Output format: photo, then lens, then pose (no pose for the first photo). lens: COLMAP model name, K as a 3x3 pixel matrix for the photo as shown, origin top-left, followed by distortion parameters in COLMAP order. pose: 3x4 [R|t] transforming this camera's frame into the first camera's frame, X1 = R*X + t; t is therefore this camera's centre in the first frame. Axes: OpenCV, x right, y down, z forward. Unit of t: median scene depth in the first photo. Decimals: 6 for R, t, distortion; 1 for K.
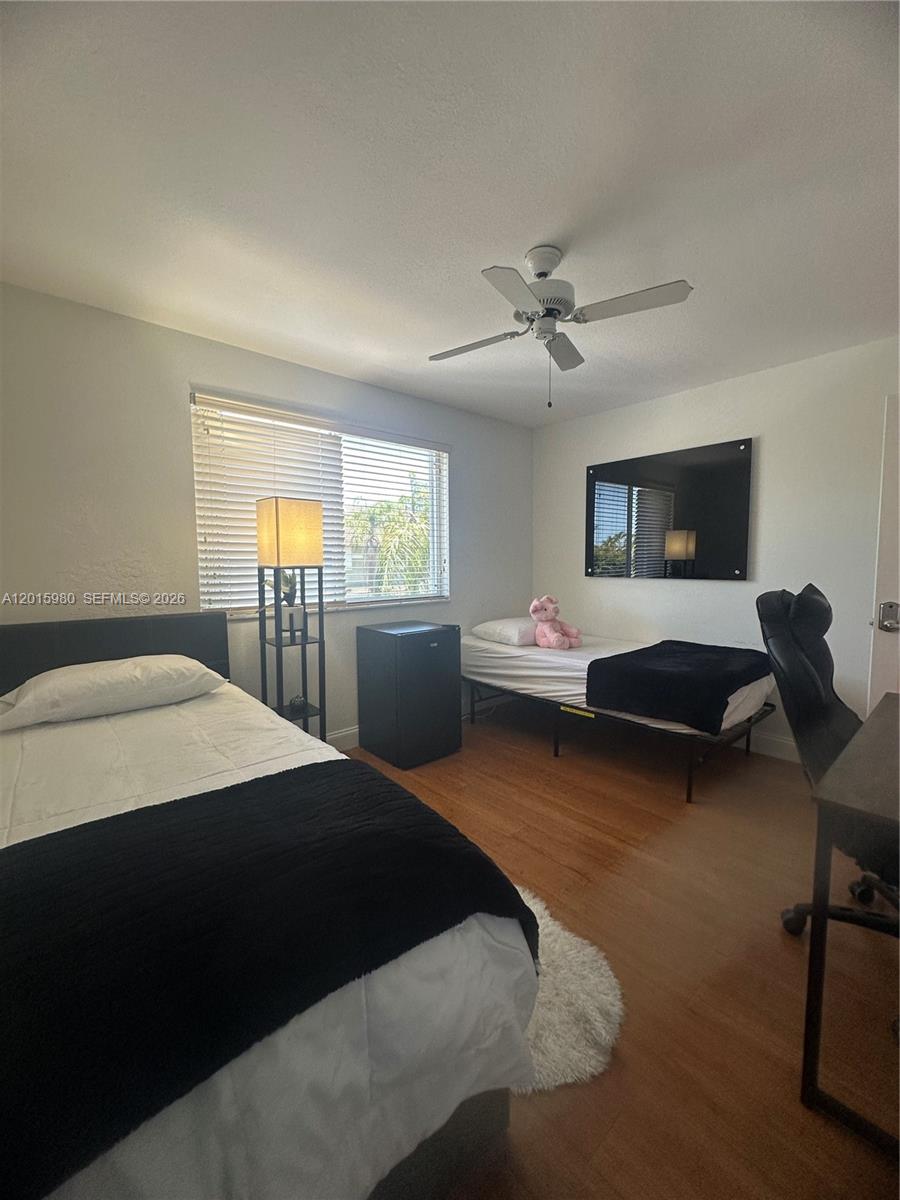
lens RADIAL K [[481.2, 0, 448.4], [0, 481.2, 598.4], [0, 0, 1]] dist [-0.005040, 0.000862]
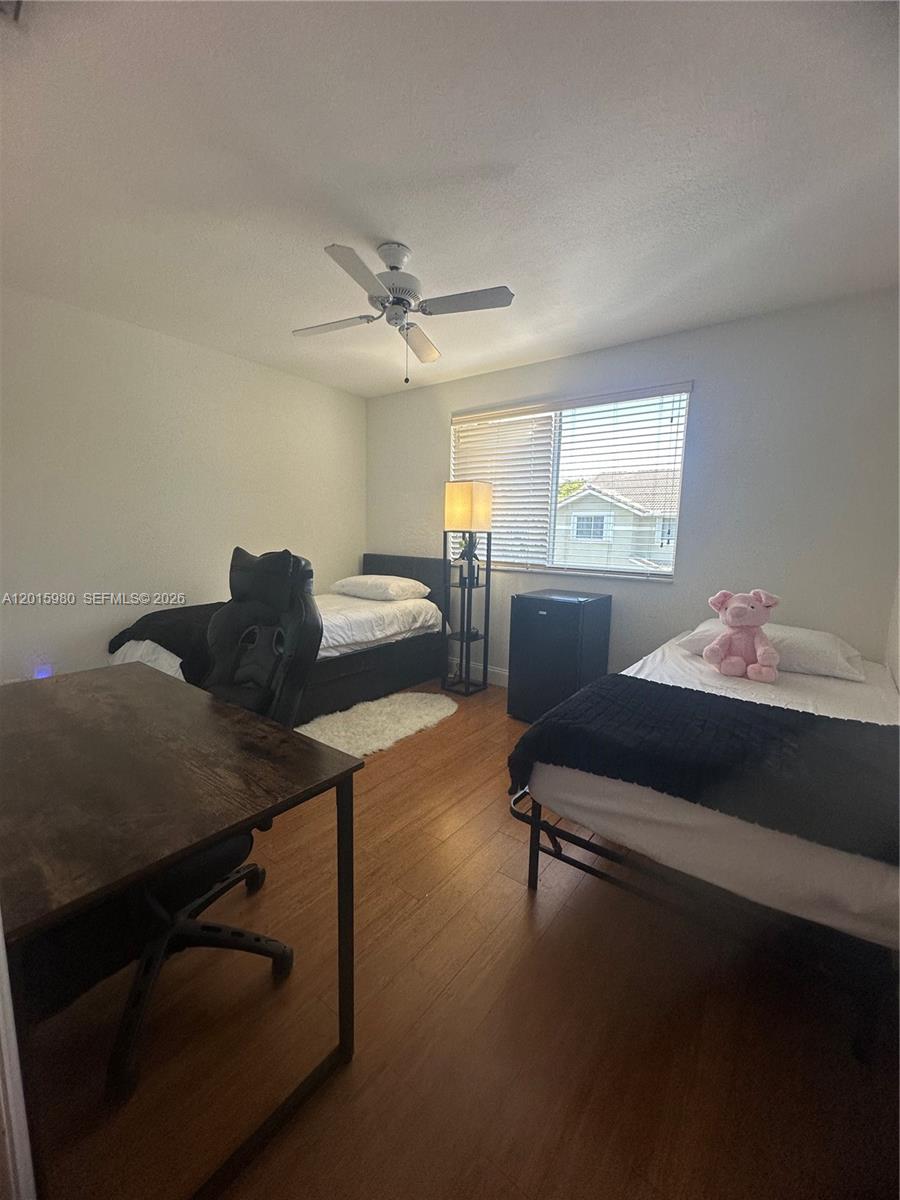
lens RADIAL K [[481.2, 0, 447.8], [0, 481.2, 598.0], [0, 0, 1]] dist [-0.005040, 0.000862]
pose [[0.188285, 0.146115, -0.971184, 0.967741], [-0.097770, 0.986747, 0.129502, -0.048118], [0.977236, 0.070569, 0.200076, 0.647421]]
